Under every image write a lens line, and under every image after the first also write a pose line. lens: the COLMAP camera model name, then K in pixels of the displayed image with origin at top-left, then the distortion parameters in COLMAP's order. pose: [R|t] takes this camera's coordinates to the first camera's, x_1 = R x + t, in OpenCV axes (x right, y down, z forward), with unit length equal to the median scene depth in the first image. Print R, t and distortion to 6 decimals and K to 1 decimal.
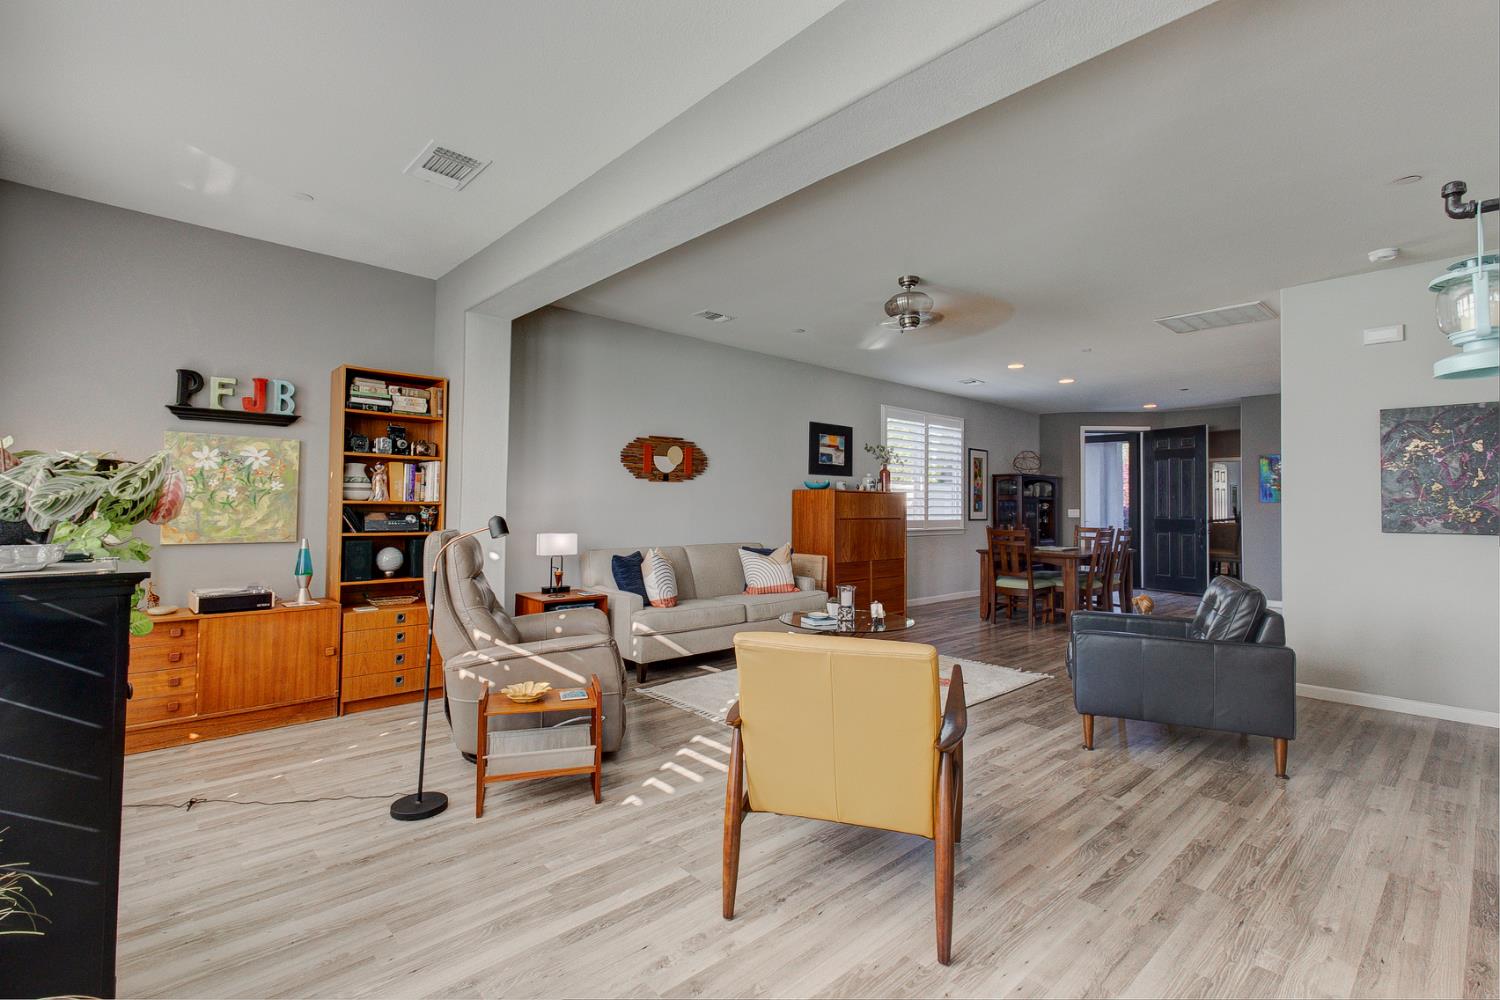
lens RADIAL K [[695.6, 0, 744.6], [0, 695.6, 503.1], [0, 0, 1]] dist [0.010494, 0.000580]
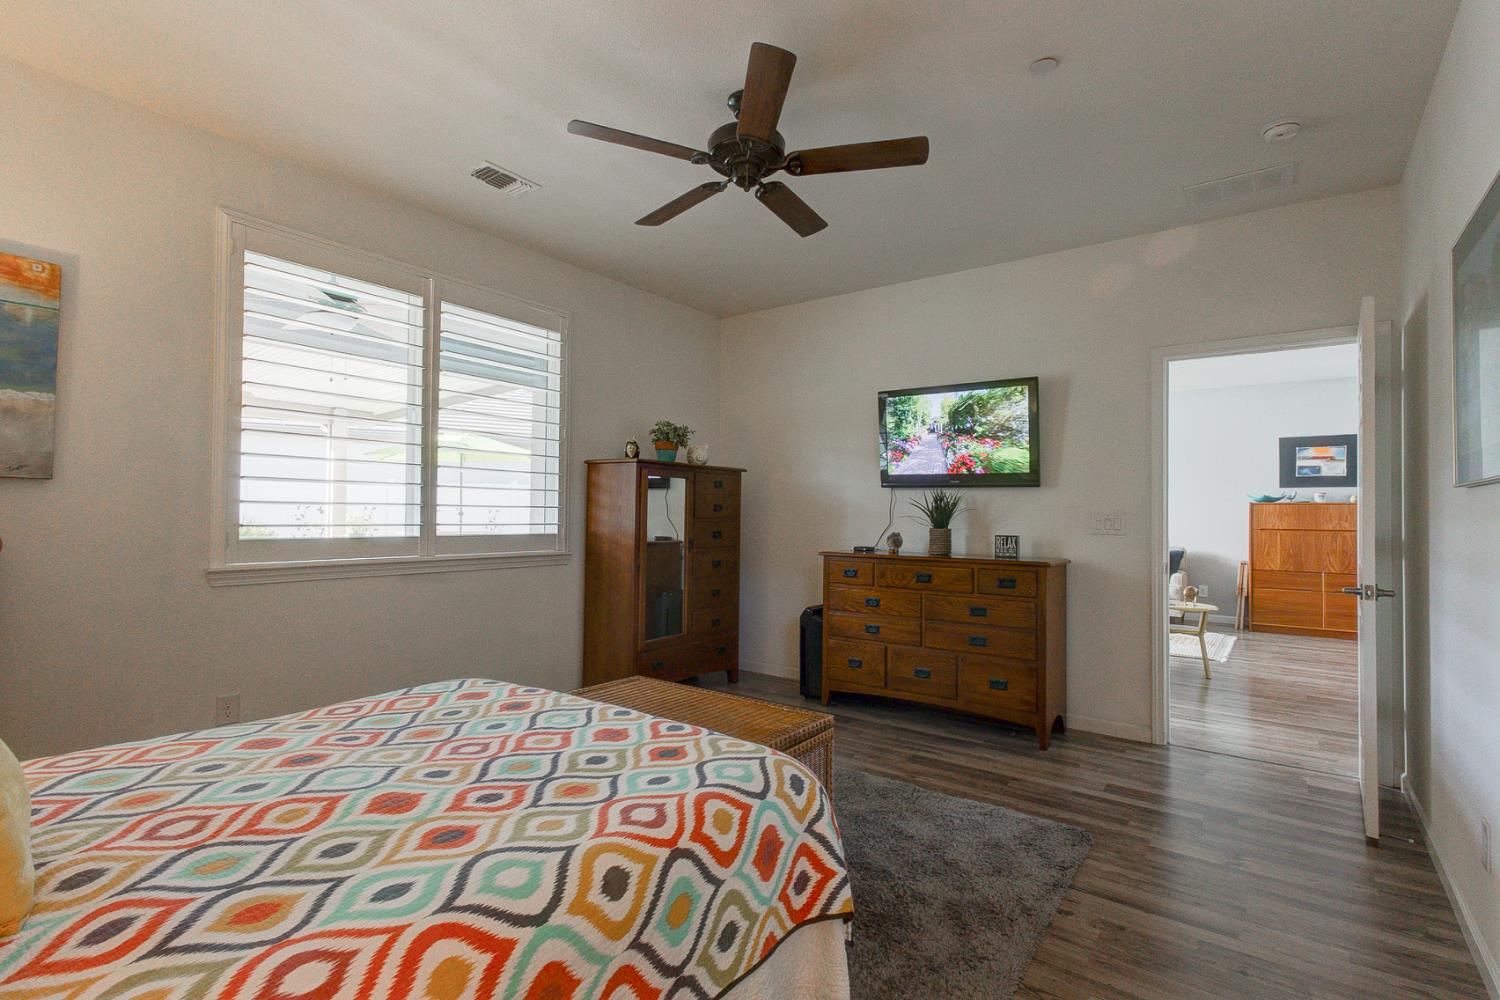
lens RADIAL K [[695.6, 0, 746.3], [0, 695.6, 503.4], [0, 0, 1]] dist [0.010494, 0.000580]
pose [[0.164841, -0.025228, -0.985997, 0.983597], [-0.007235, 0.999615, -0.026786, 0.016671], [0.986294, 0.011549, 0.164595, 0.021234]]
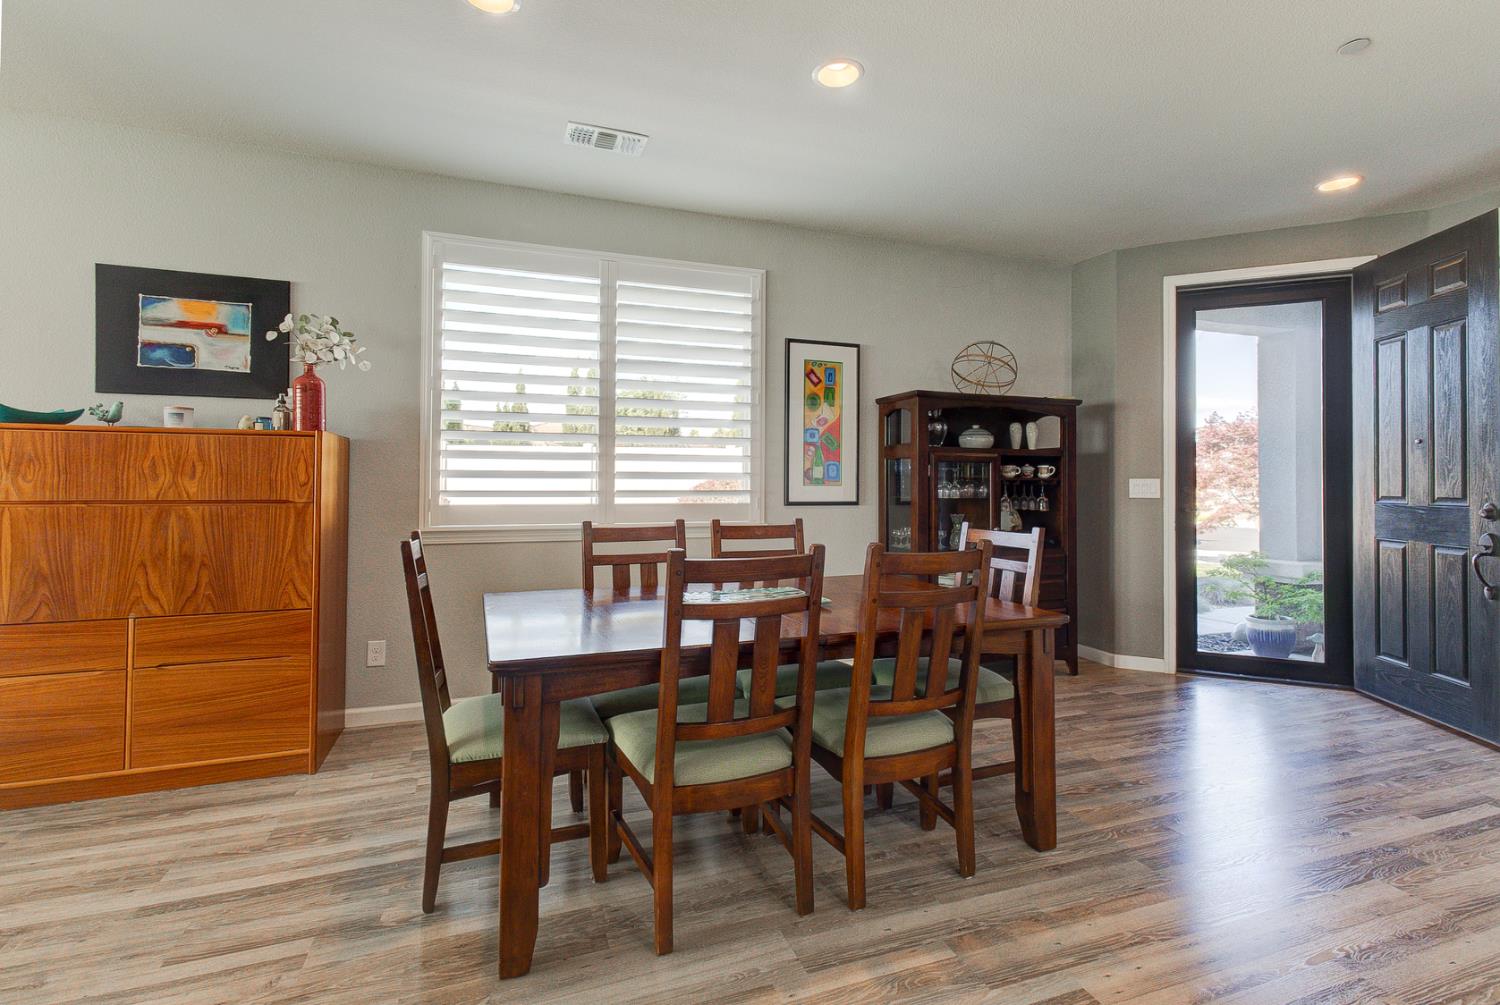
lens RADIAL K [[695.6, 0, 745.2], [0, 695.6, 487.5], [0, 0, 1]] dist [0.010494, 0.000580]
pose [[0.922116, -0.011692, -0.386736, 0.588178], [0.010721, 0.999932, -0.004668, 0.019955], [0.386764, 0.000158, 0.922179, 0.744917]]
